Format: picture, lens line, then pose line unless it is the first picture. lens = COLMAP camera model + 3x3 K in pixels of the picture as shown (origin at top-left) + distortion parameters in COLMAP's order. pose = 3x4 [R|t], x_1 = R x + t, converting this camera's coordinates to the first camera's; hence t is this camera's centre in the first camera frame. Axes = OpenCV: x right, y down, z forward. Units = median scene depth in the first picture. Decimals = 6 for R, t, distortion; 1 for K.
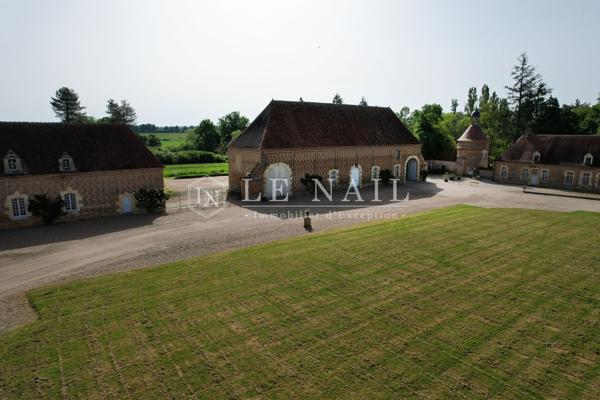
lens RADIAL K [[387.5, 0, 301.3], [0, 387.5, 201.1], [0, 0, 1]] dist [-0.088683, 0.086742]
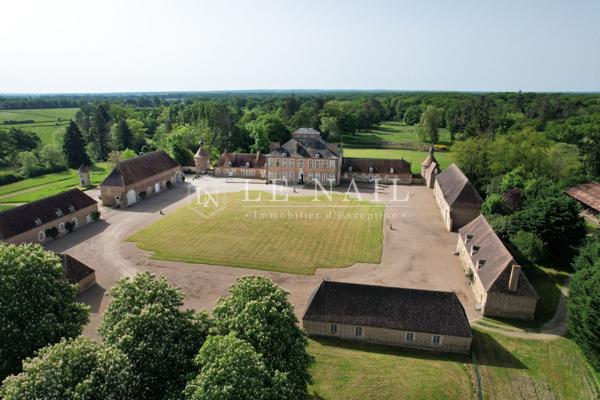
lens RADIAL K [[387.5, 0, 301.3], [0, 387.5, 201.1], [0, 0, 1]] dist [-0.088683, 0.086742]
pose [[0.774535, -0.181954, 0.605796, -0.706181], [0.123426, 0.982798, 0.137383, -0.233595], [-0.620372, -0.031637, 0.783669, -1.559724]]
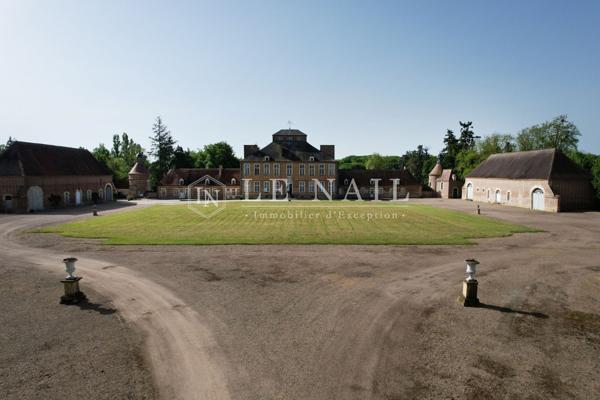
lens RADIAL K [[387.5, 0, 301.3], [0, 387.5, 201.1], [0, 0, 1]] dist [-0.088683, 0.086742]
pose [[0.600189, -0.060457, 0.797570, -0.594308], [0.147275, 0.988444, -0.035902, 0.151050], [-0.786182, 0.139010, 0.602157, -0.597831]]
